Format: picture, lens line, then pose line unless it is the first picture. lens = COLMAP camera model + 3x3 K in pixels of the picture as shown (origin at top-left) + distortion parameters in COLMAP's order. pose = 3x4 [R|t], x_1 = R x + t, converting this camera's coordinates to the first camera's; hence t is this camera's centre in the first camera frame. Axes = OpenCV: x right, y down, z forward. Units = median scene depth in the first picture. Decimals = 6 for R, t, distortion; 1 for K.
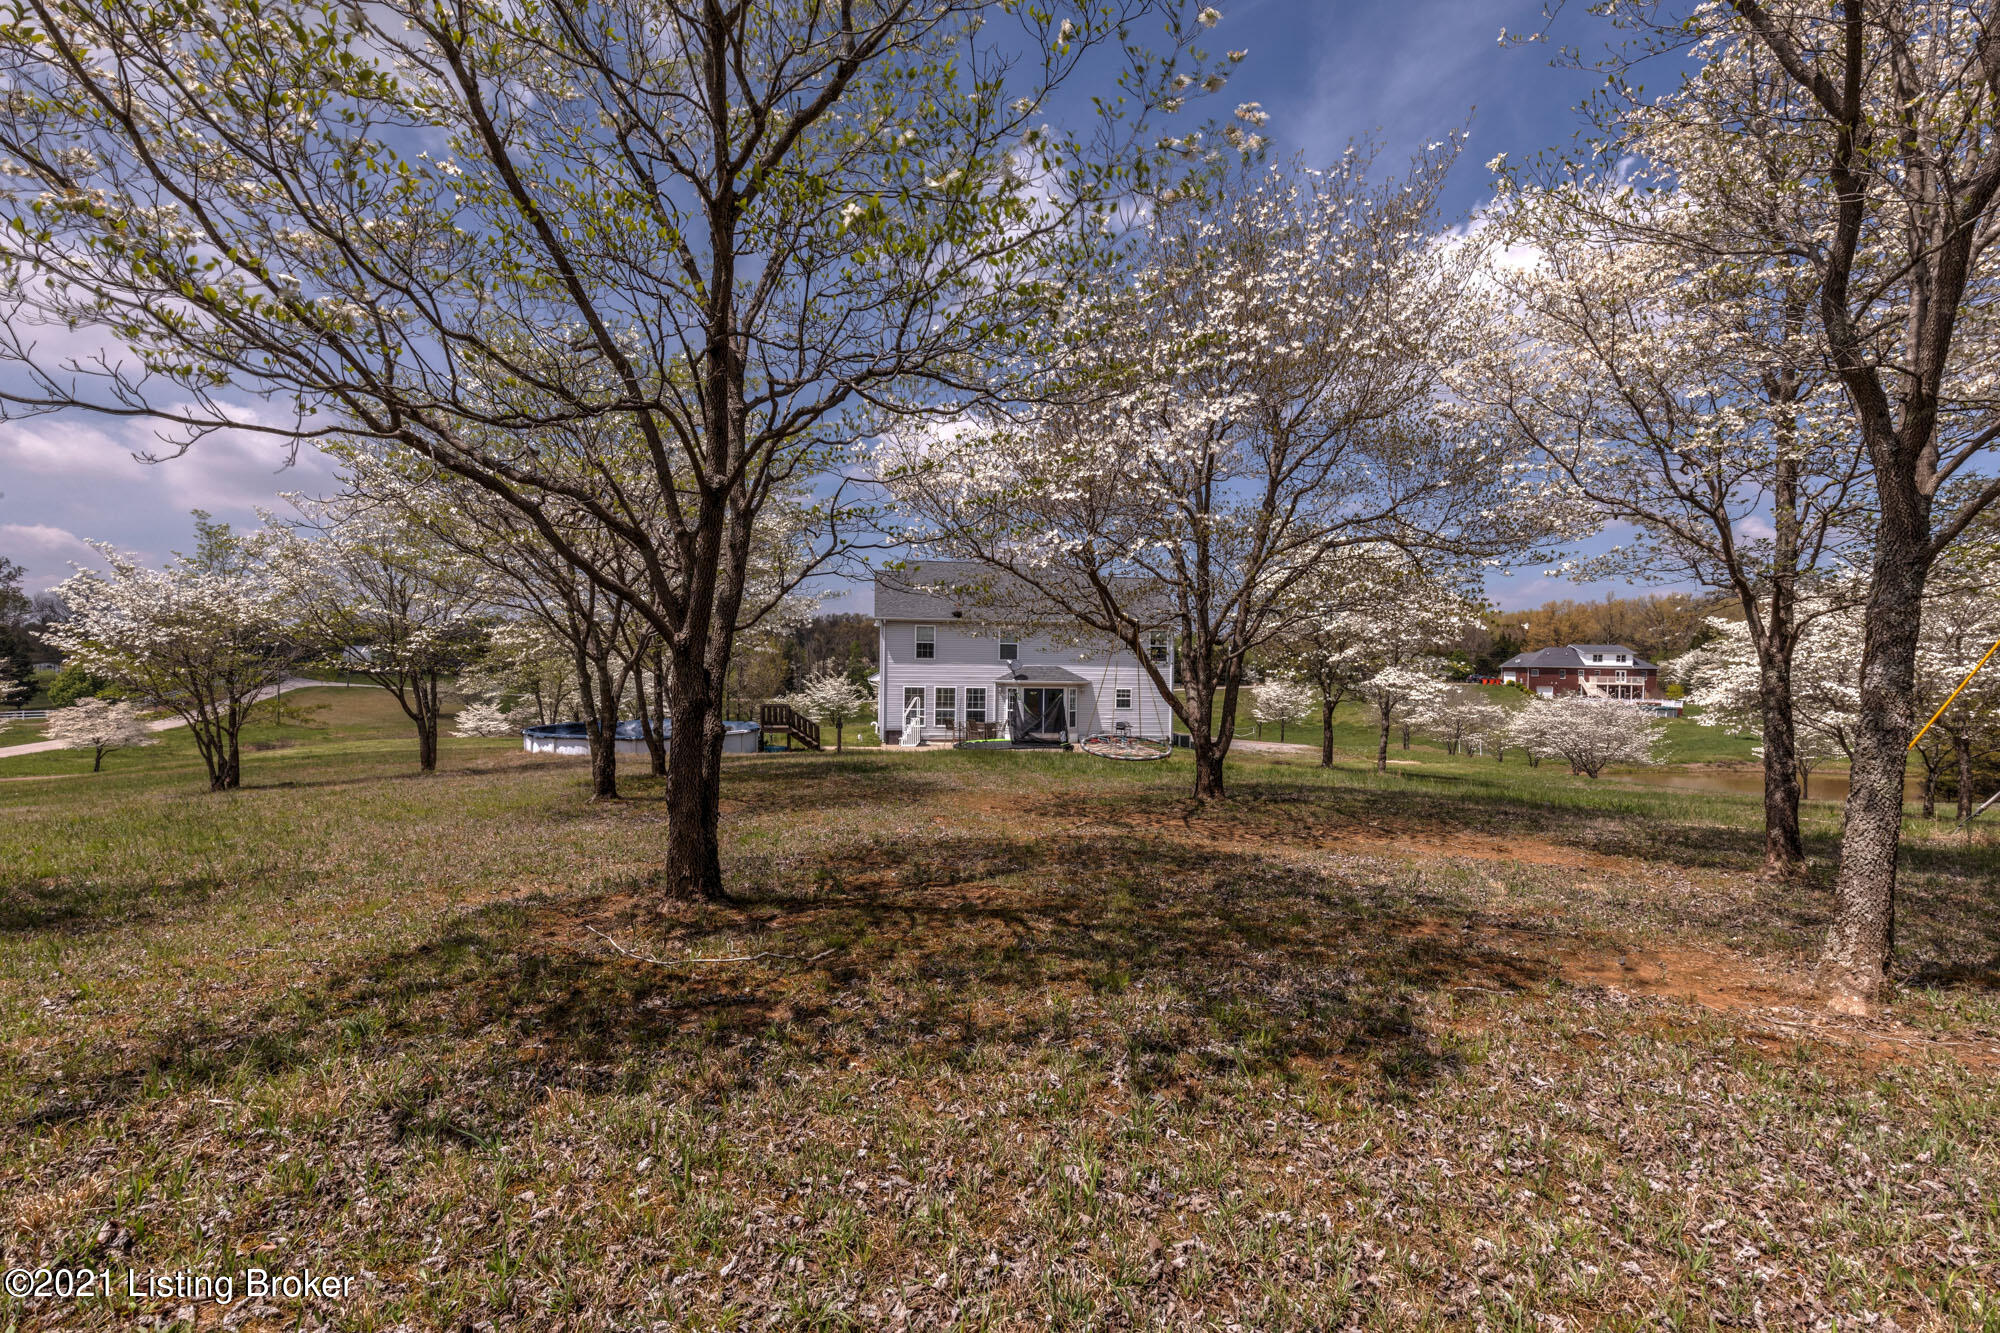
lens RADIAL K [[898.4, 0, 1000.0], [0, 898.4, 666.5], [0, 0, 1]] dist [0.009530, -0.000170]
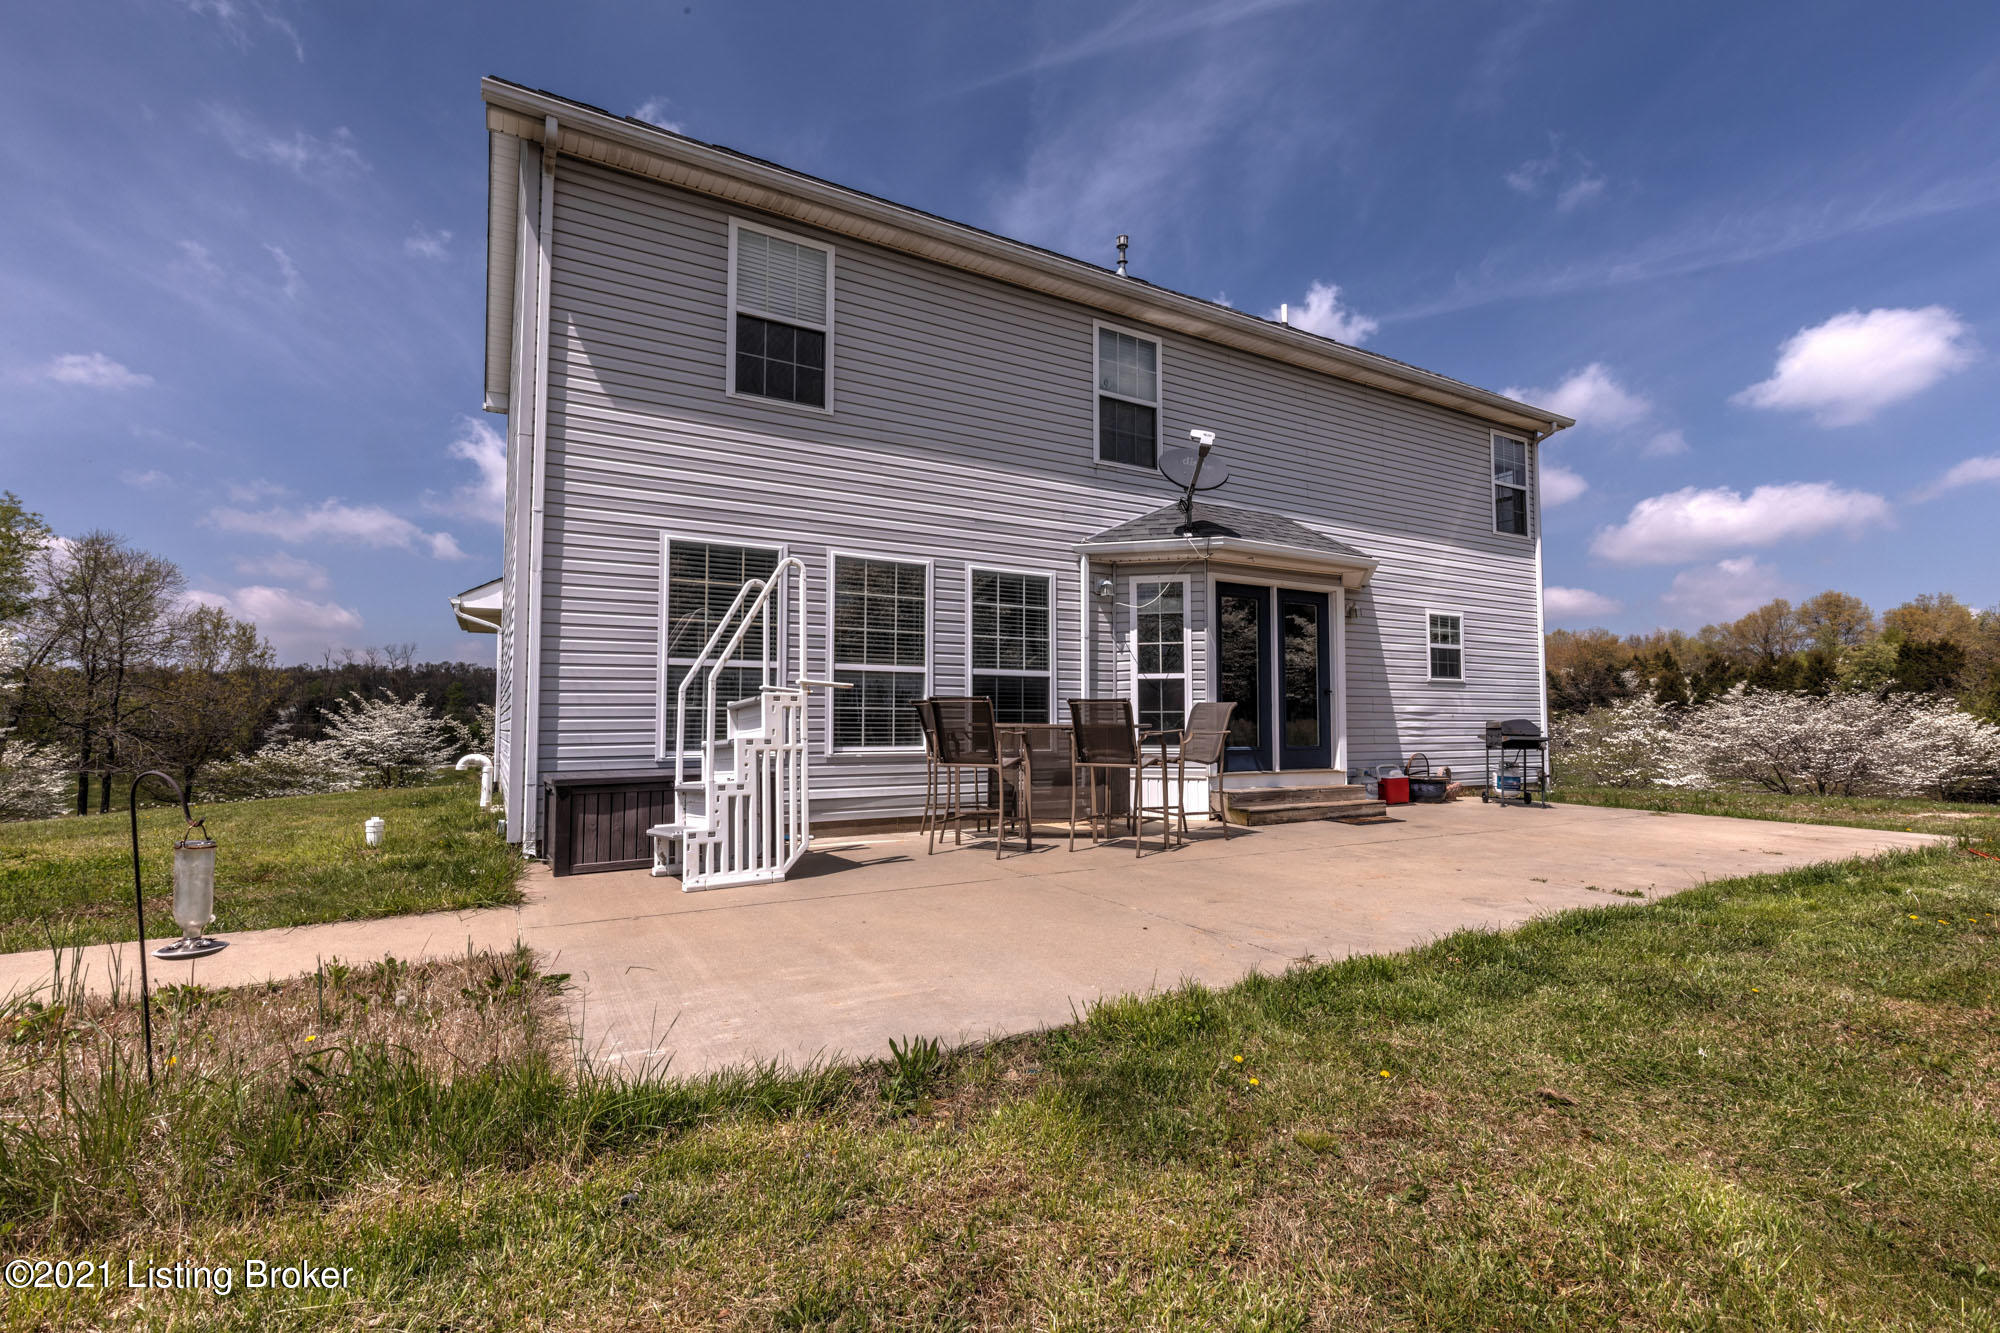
lens RADIAL K [[898.4, 0, 1000.0], [0, 898.4, 666.5], [0, 0, 1]] dist [0.009530, -0.000170]
pose [[0.949245, -0.002061, 0.314532, -0.098397], [0.027249, 0.996758, -0.075704, 0.062976], [-0.313356, 0.080433, 0.946223, 0.795329]]
